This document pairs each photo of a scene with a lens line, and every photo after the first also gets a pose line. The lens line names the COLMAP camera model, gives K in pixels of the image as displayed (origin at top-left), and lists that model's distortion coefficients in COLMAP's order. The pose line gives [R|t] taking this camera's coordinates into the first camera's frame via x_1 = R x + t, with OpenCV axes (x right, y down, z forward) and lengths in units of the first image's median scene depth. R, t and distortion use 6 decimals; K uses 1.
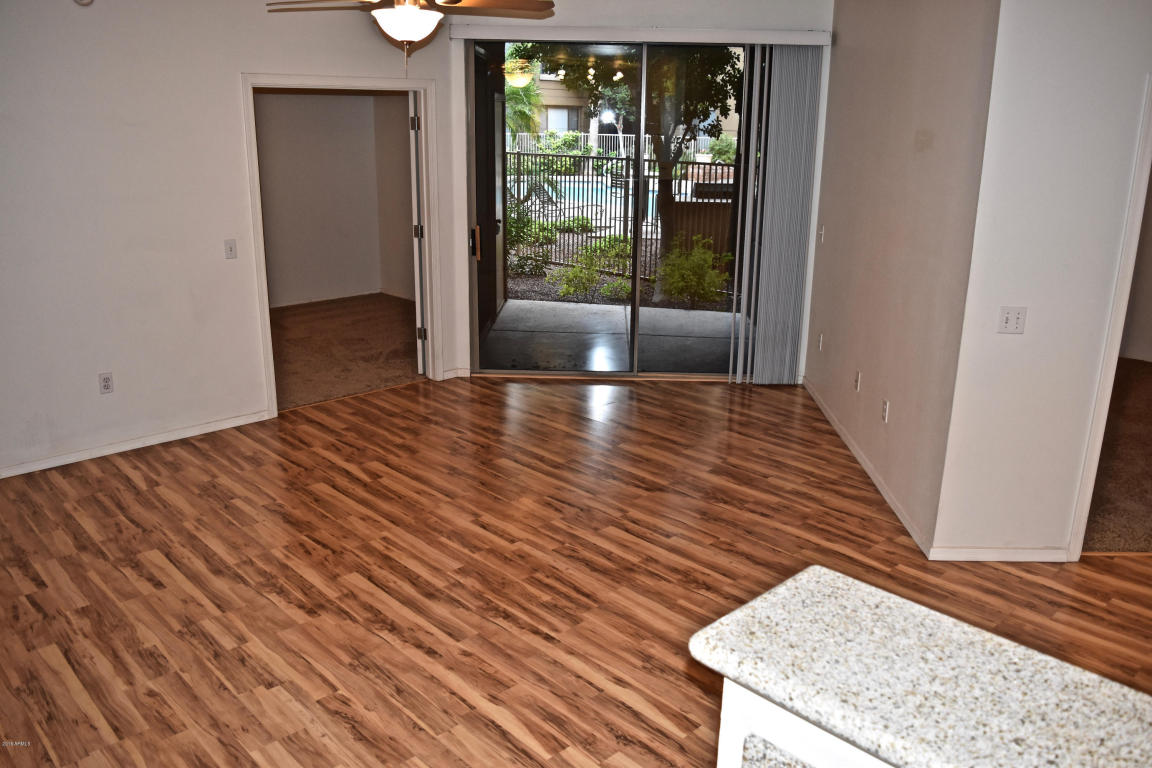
lens RADIAL K [[906.3, 0, 584.5], [0, 906.3, 392.8], [0, 0, 1]] dist [-0.095685, 0.023172]
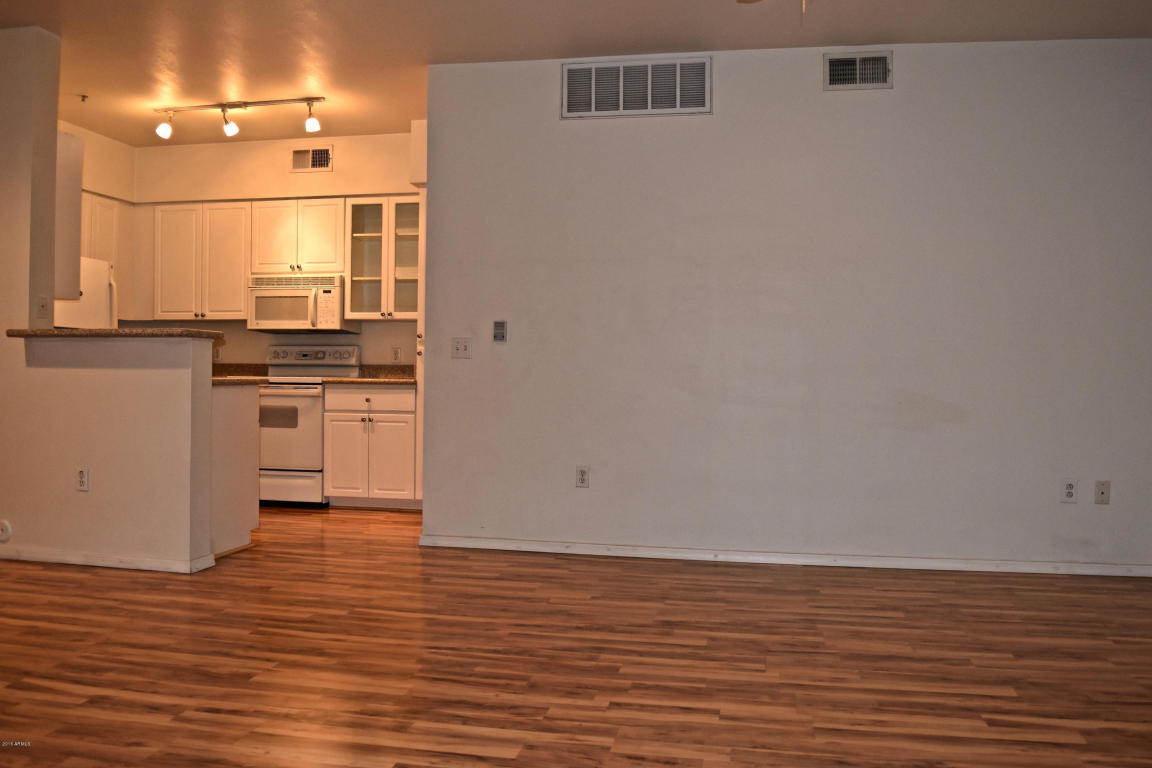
lens RADIAL K [[949.7, 0, 589.6], [0, 949.7, 398.5], [0, 0, 1]] dist [-0.098389, 0.021061]
pose [[-0.814487, -0.012247, -0.580052, 0.337475], [-0.193472, 0.948285, 0.251644, -0.213722], [0.546973, 0.317185, -0.774735, 1.485207]]
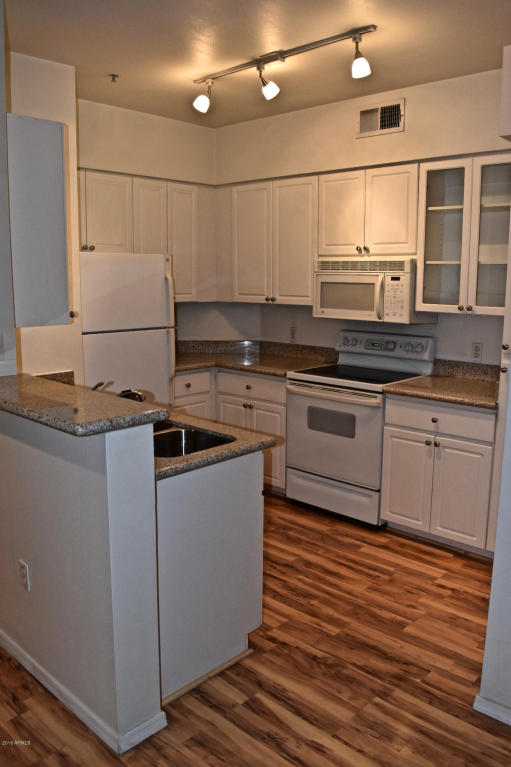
lens RADIAL K [[626.1, 0, 260.9], [0, 626.1, 375.8], [0, 0, 1]] dist [-0.087991, 0.011847]
pose [[-0.998433, -0.012156, -0.054628, -0.006598], [-0.035020, 0.897098, 0.440442, -0.155379], [0.043653, 0.441665, -0.896118, 0.752104]]
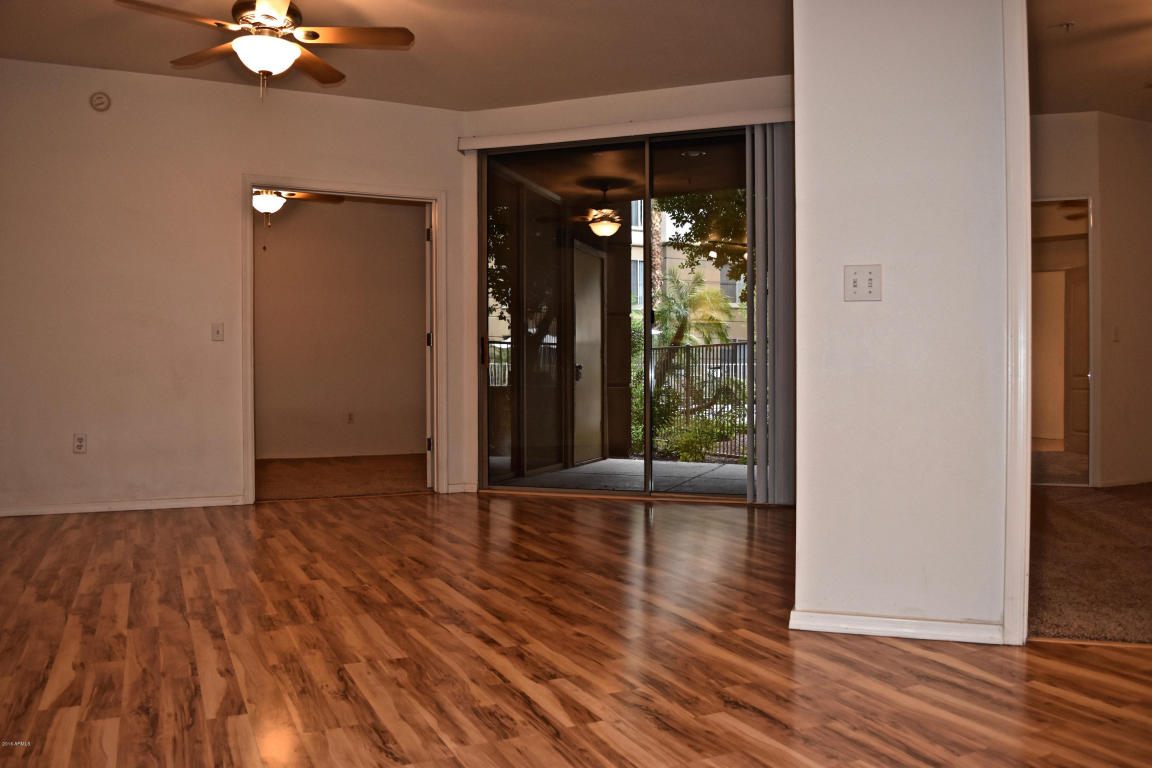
lens RADIAL K [[906.3, 0, 584.1], [0, 906.3, 397.1], [0, 0, 1]] dist [-0.095685, 0.023172]
pose [[0.951698, -0.011004, -0.306838, 0.451428], [-0.073064, 0.962533, -0.261136, 0.208638], [0.298215, 0.270942, 0.915237, 0.242286]]
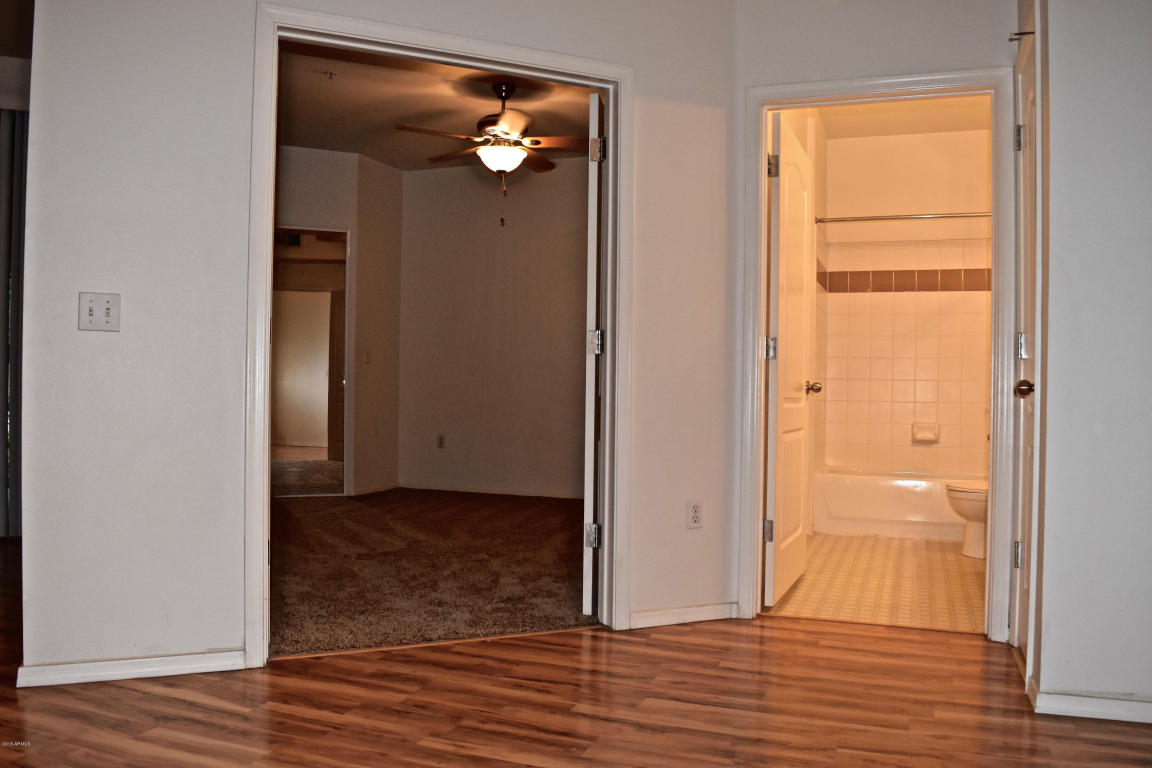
lens RADIAL K [[906.3, 0, 580.8], [0, 906.3, 392.7], [0, 0, 1]] dist [-0.095685, 0.023172]
pose [[0.901071, -0.004312, 0.433651, 0.482687], [0.124882, 0.960174, -0.249940, 0.190296], [-0.415303, 0.279369, 0.865723, 0.224993]]
